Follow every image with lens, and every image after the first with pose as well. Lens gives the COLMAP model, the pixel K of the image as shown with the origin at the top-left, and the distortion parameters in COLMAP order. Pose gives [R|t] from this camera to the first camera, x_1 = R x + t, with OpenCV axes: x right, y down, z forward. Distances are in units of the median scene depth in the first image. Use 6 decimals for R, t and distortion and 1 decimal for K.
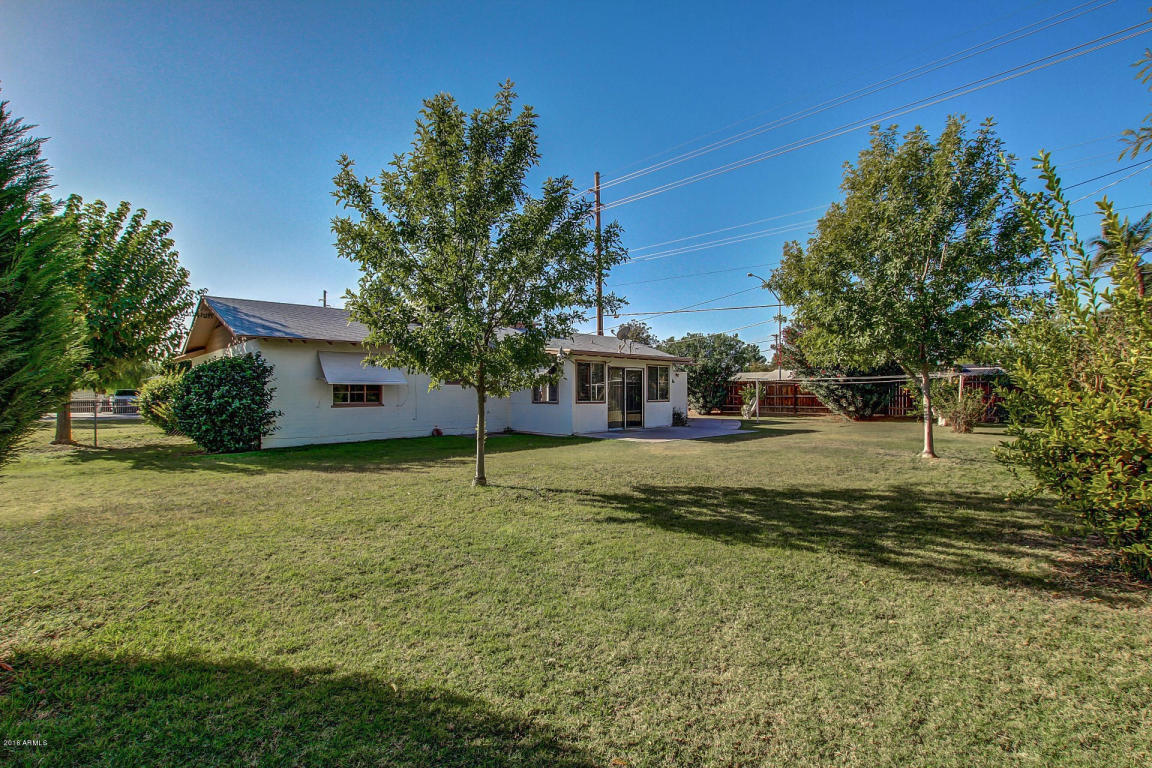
lens RADIAL K [[538.9, 0, 577.4], [0, 538.9, 391.6], [0, 0, 1]] dist [-0.017973, 0.000451]
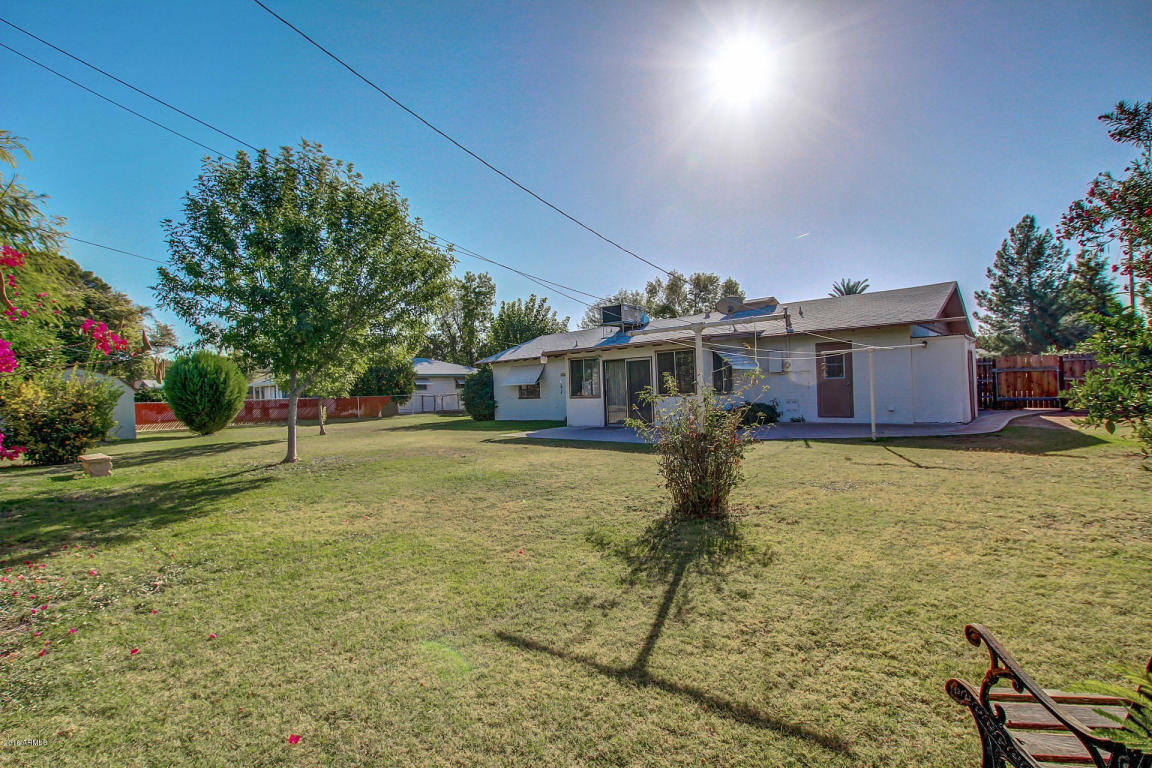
lens RADIAL K [[538.9, 0, 577.4], [0, 538.9, 391.6], [0, 0, 1]] dist [-0.017973, 0.000451]
pose [[0.050727, 0.003226, -0.998707, 1.065720], [0.038943, 0.999228, 0.005206, 0.003973], [0.997953, -0.039157, 0.050562, 0.947416]]
